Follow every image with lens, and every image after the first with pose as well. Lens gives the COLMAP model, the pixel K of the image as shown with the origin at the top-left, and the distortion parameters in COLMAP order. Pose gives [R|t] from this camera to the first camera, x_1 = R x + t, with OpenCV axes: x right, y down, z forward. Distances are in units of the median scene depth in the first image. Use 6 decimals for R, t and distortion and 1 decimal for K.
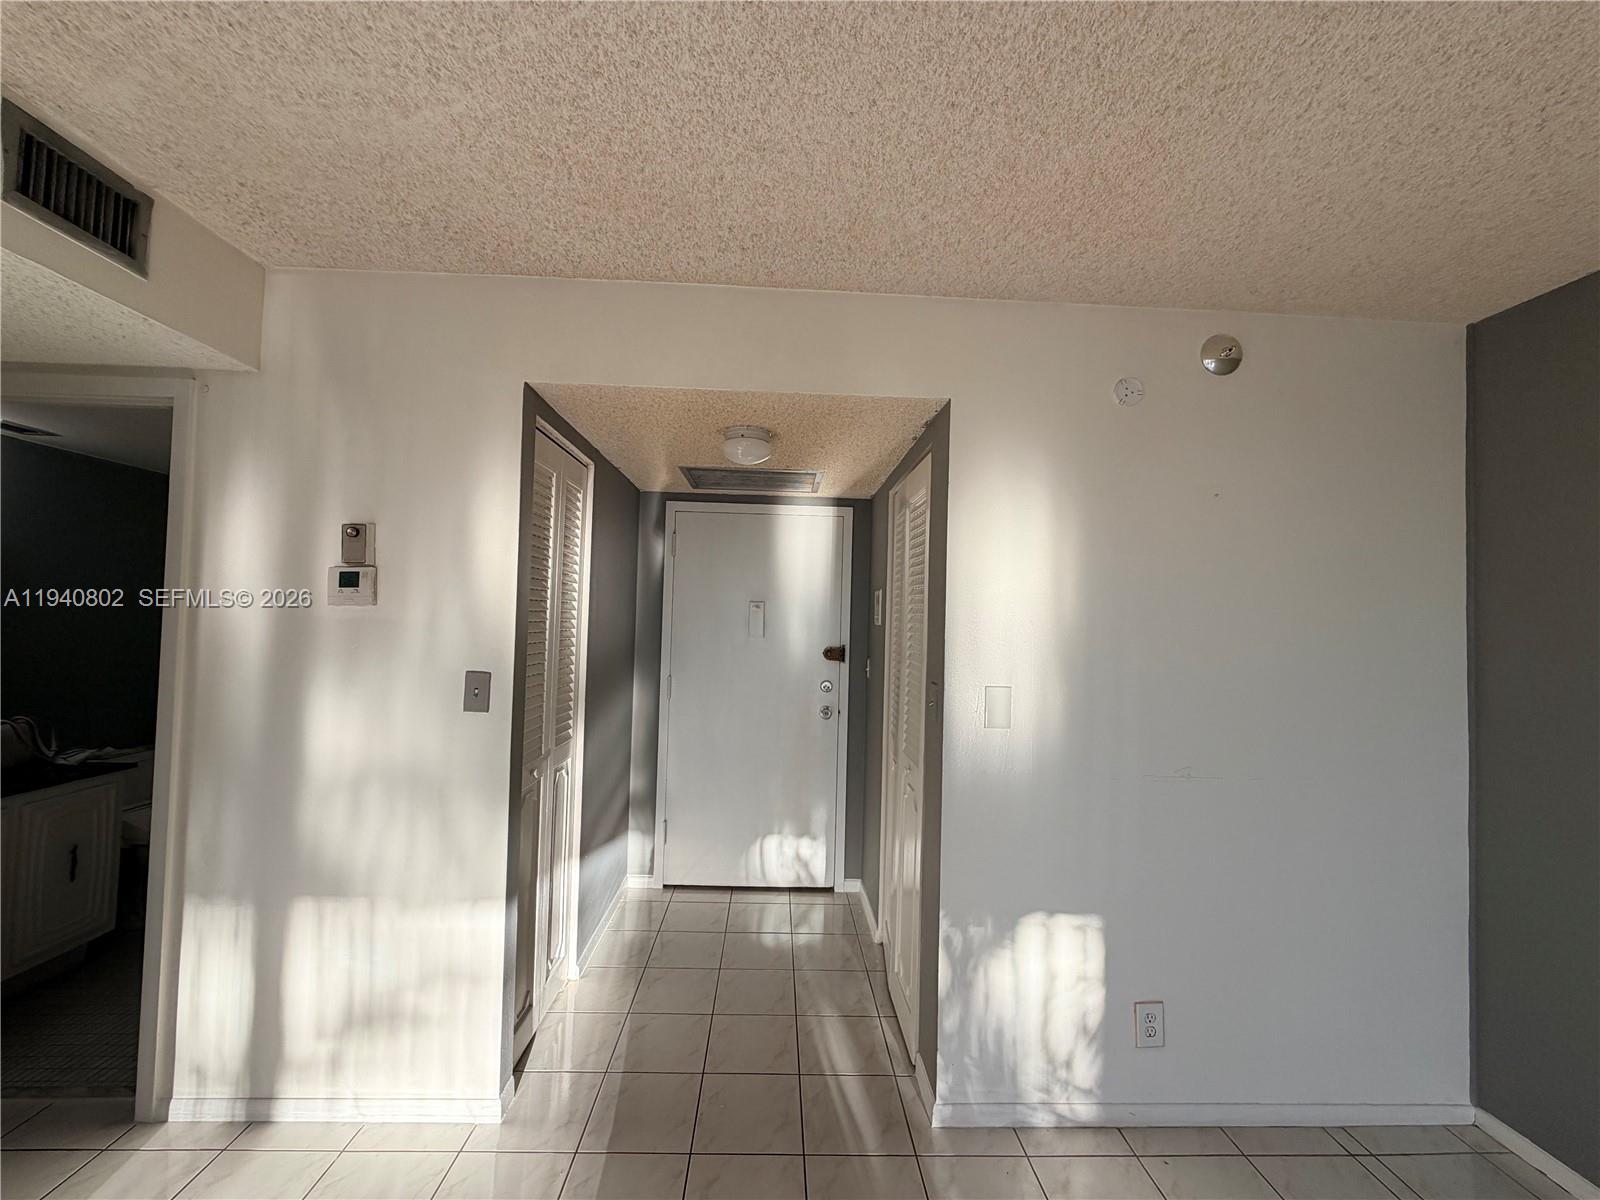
lens RADIAL K [[636.8, 0, 805.5], [0, 636.8, 597.9], [0, 0, 1]] dist [0.004113, -0.001711]
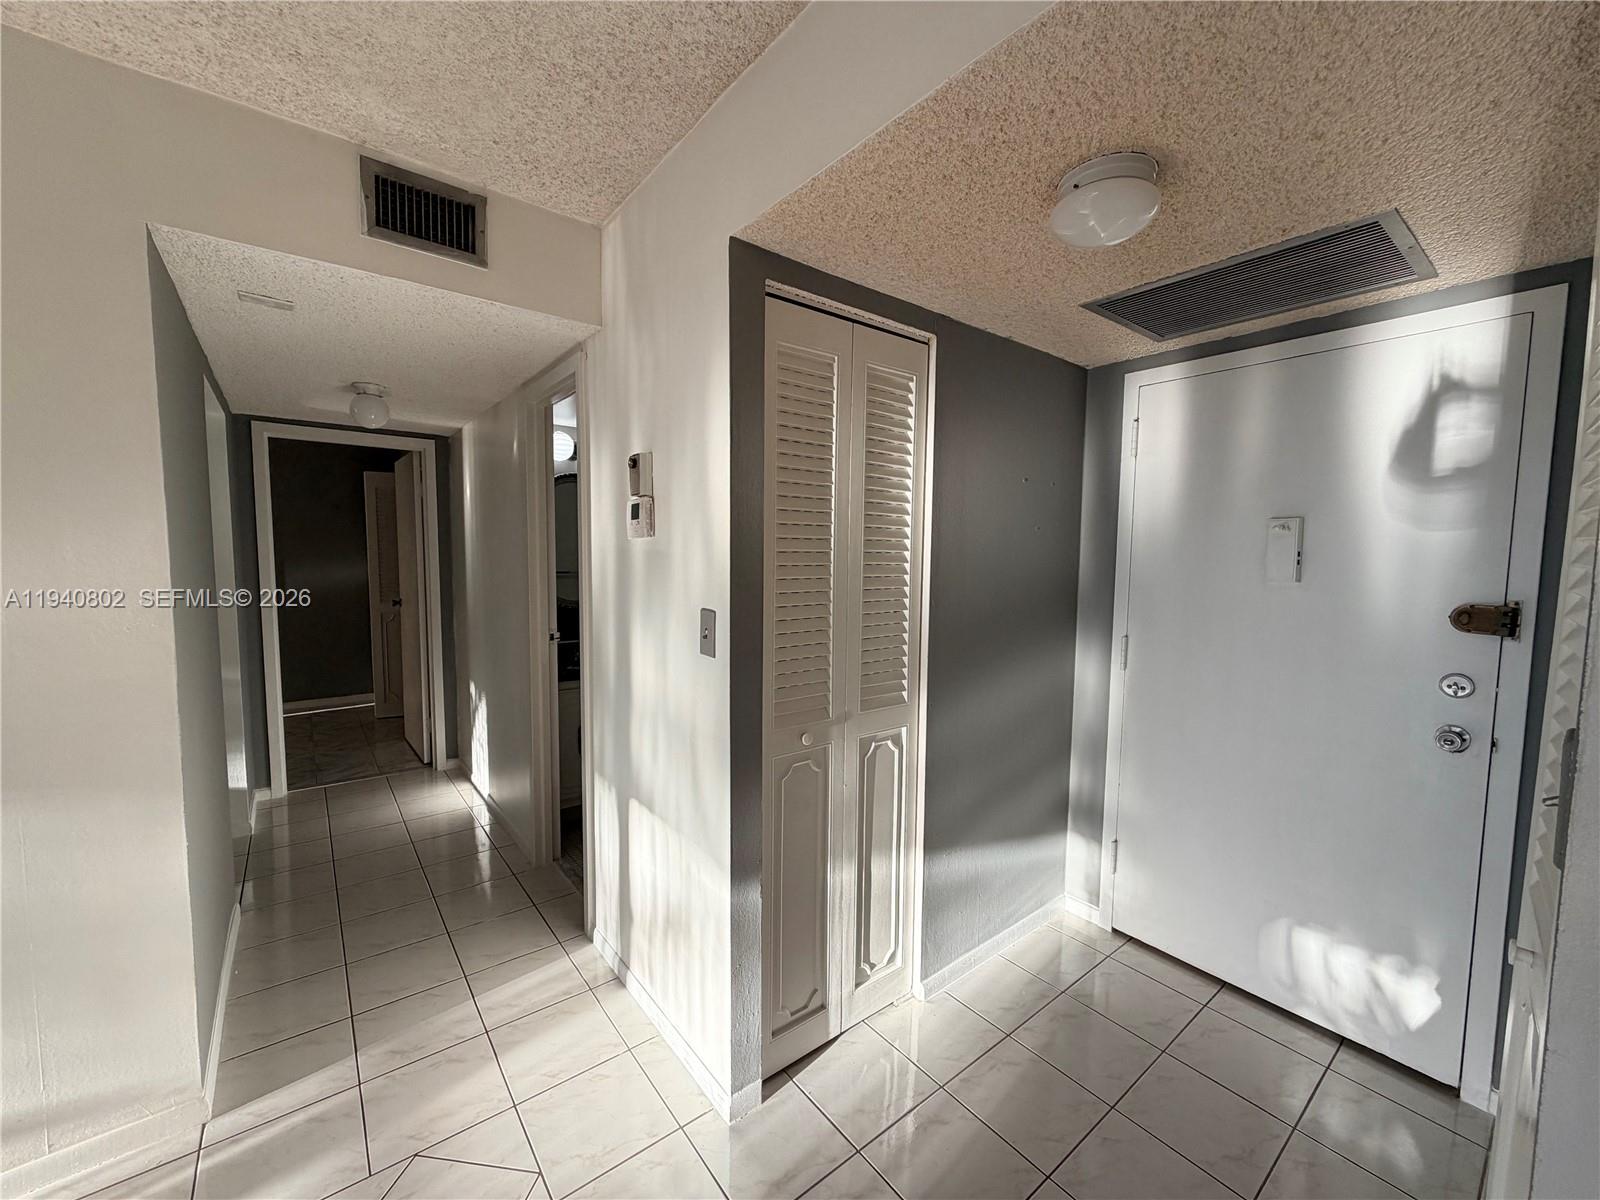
lens RADIAL K [[636.8, 0, 794.4], [0, 636.8, 598.8], [0, 0, 1]] dist [0.004113, -0.001711]
pose [[0.579799, 0.039283, -0.813812, 0.181749], [0.032030, 0.996966, 0.070944, 0.032016], [0.814129, -0.067200, 0.576782, 0.438059]]
